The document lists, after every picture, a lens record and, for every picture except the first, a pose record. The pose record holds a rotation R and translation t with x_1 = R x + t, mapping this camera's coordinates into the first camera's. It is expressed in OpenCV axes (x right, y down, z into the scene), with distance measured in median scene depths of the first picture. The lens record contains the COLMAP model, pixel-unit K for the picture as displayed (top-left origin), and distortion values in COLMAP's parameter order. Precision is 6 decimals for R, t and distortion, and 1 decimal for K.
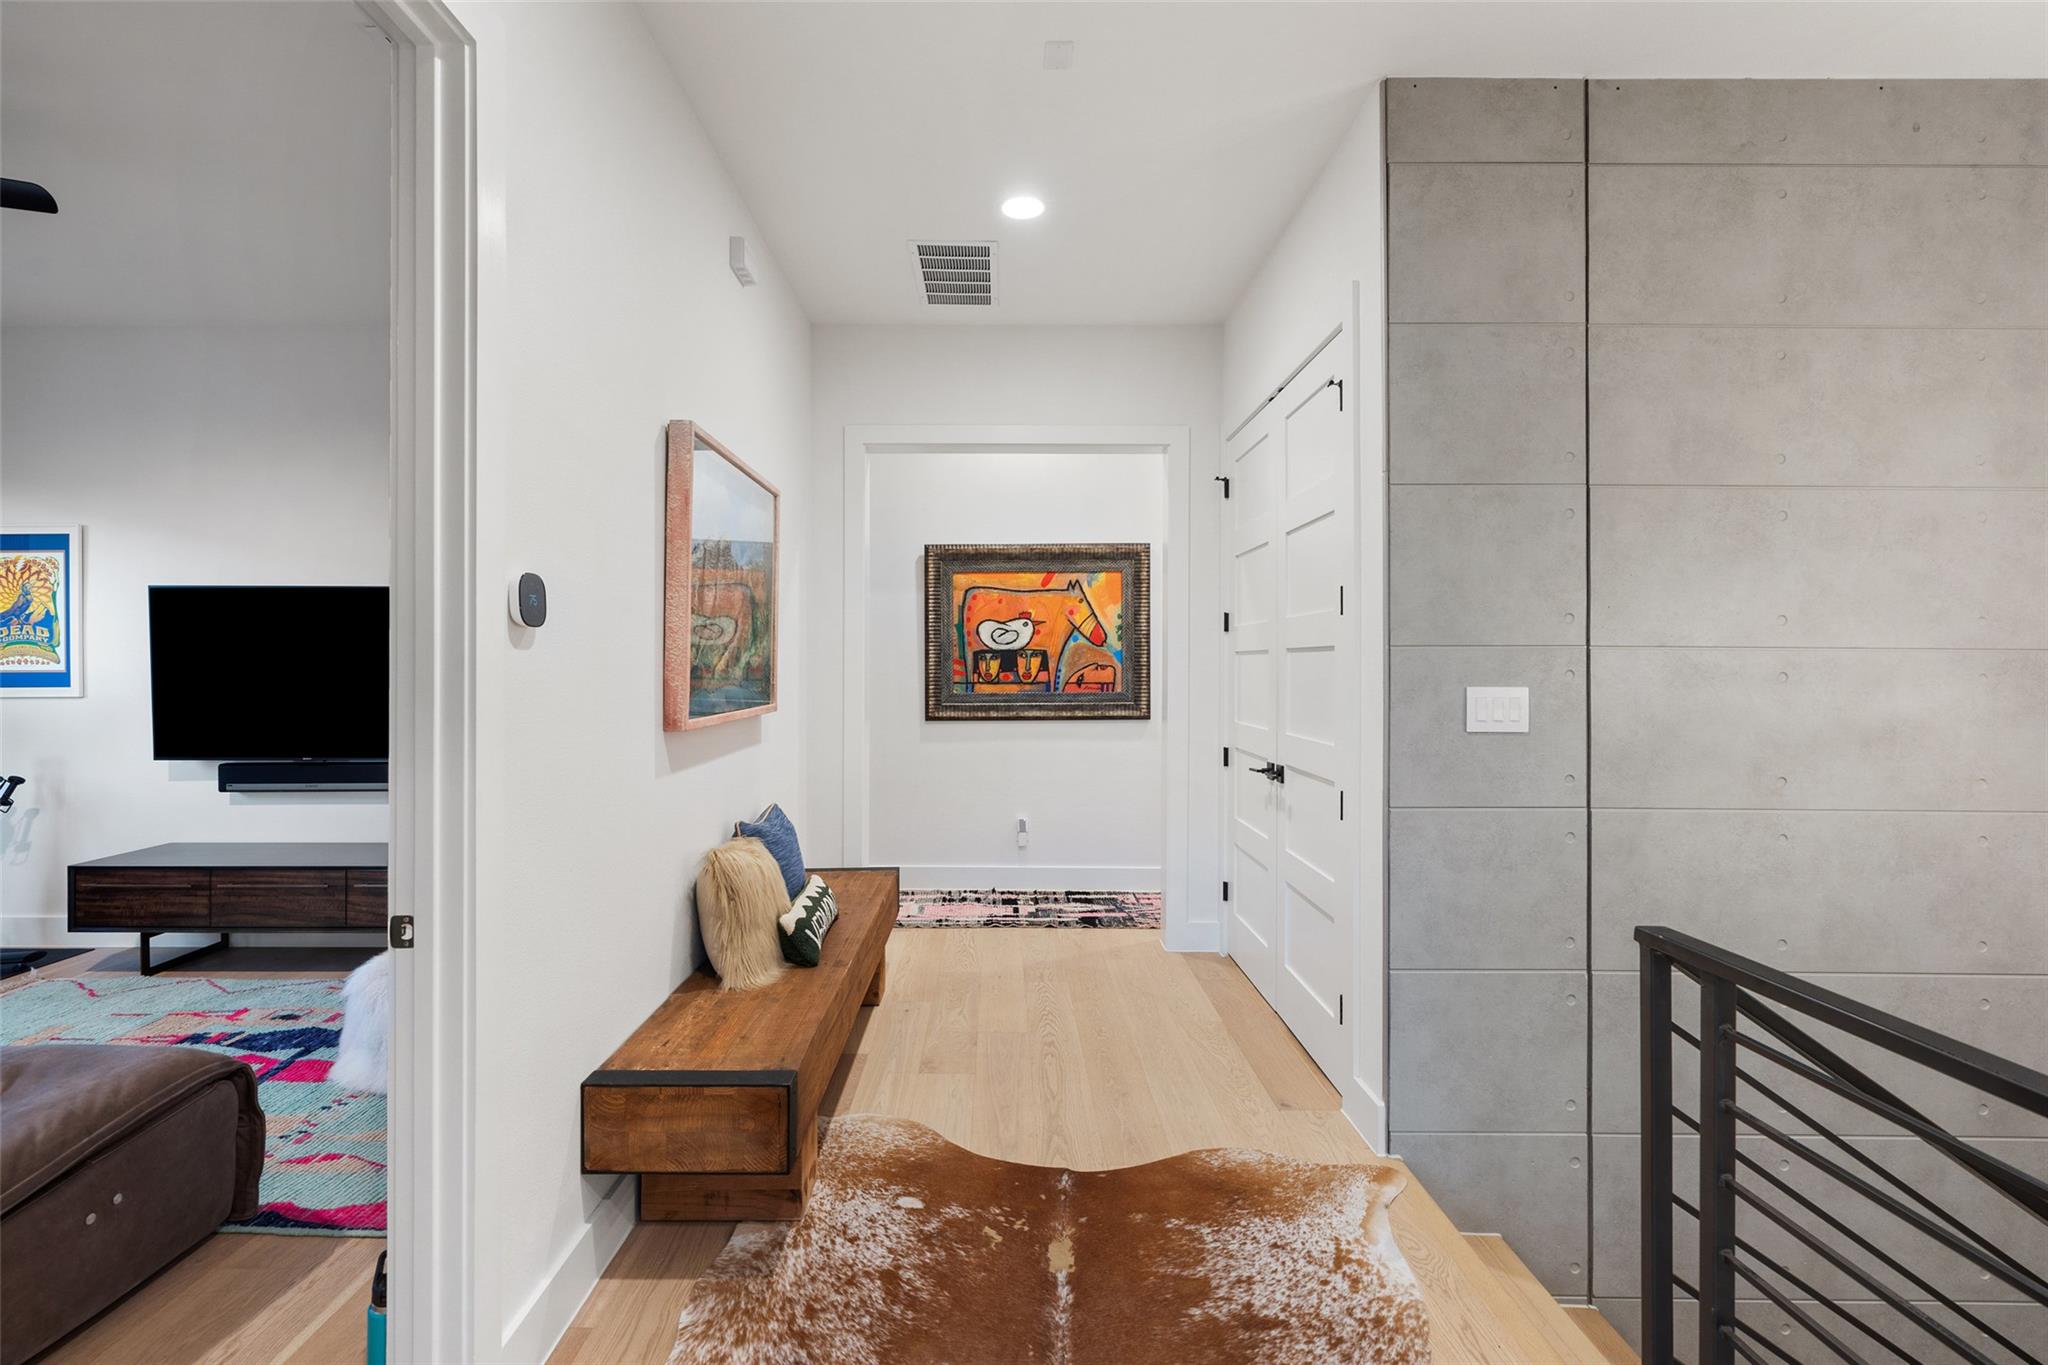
lens RADIAL K [[915.2, 0, 1024.0], [0, 915.2, 682.5], [0, 0, 1]] dist [-0.000888, 0.000373]
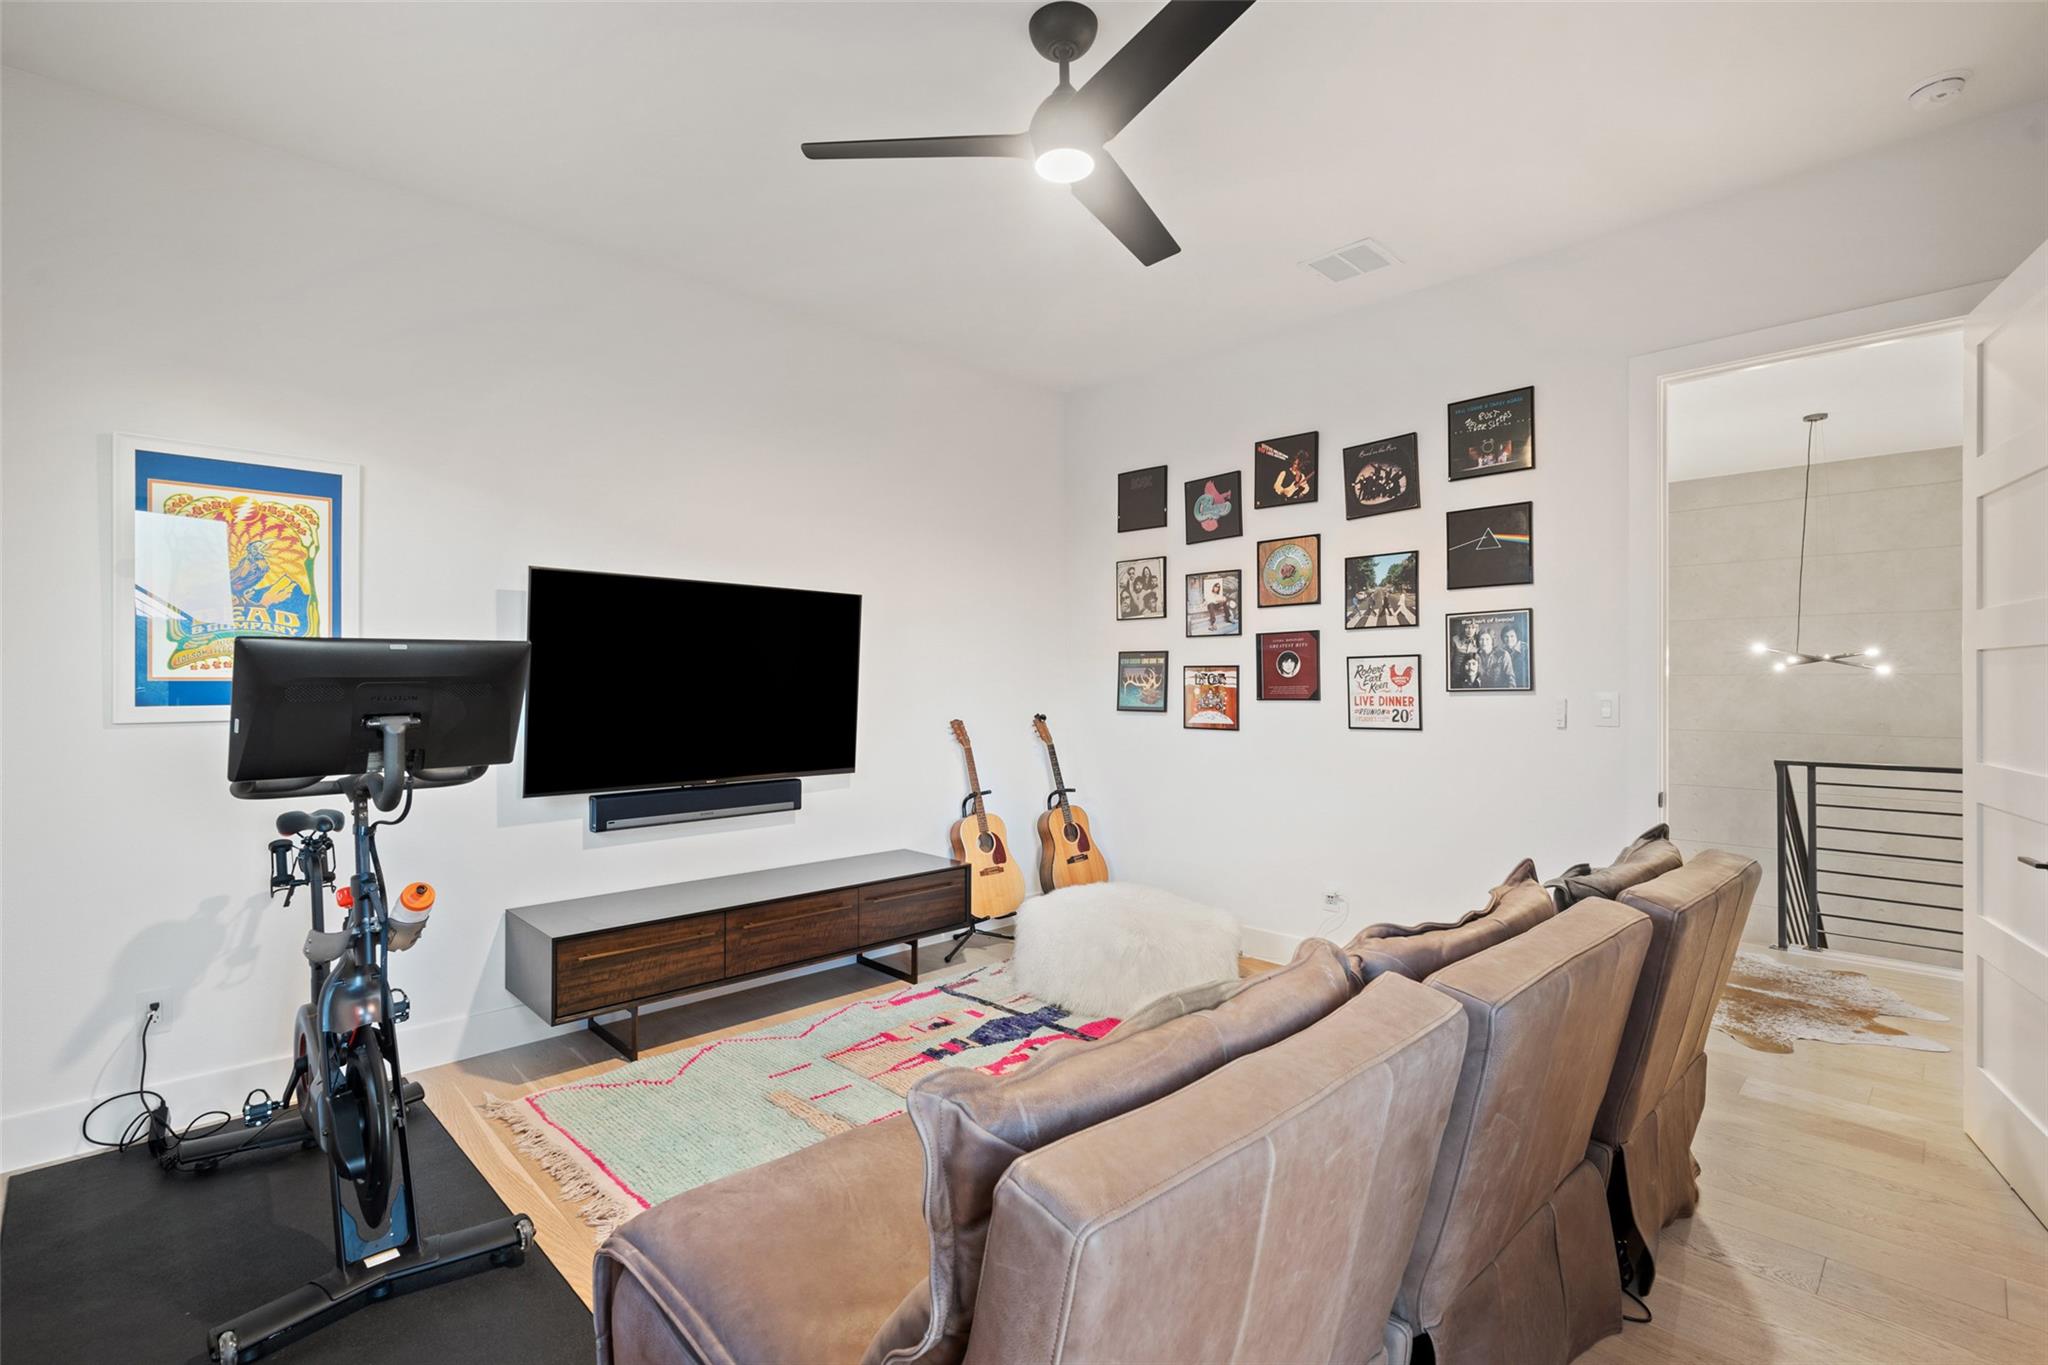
lens RADIAL K [[915.2, 0, 1024.0], [0, 915.2, 682.5], [0, 0, 1]] dist [-0.000888, 0.000373]
pose [[0.714663, 0.001299, 0.699468, -1.154535], [0.001979, 0.999991, -0.003880, -0.006423], [-0.699467, 0.004157, 0.714653, 0.168217]]
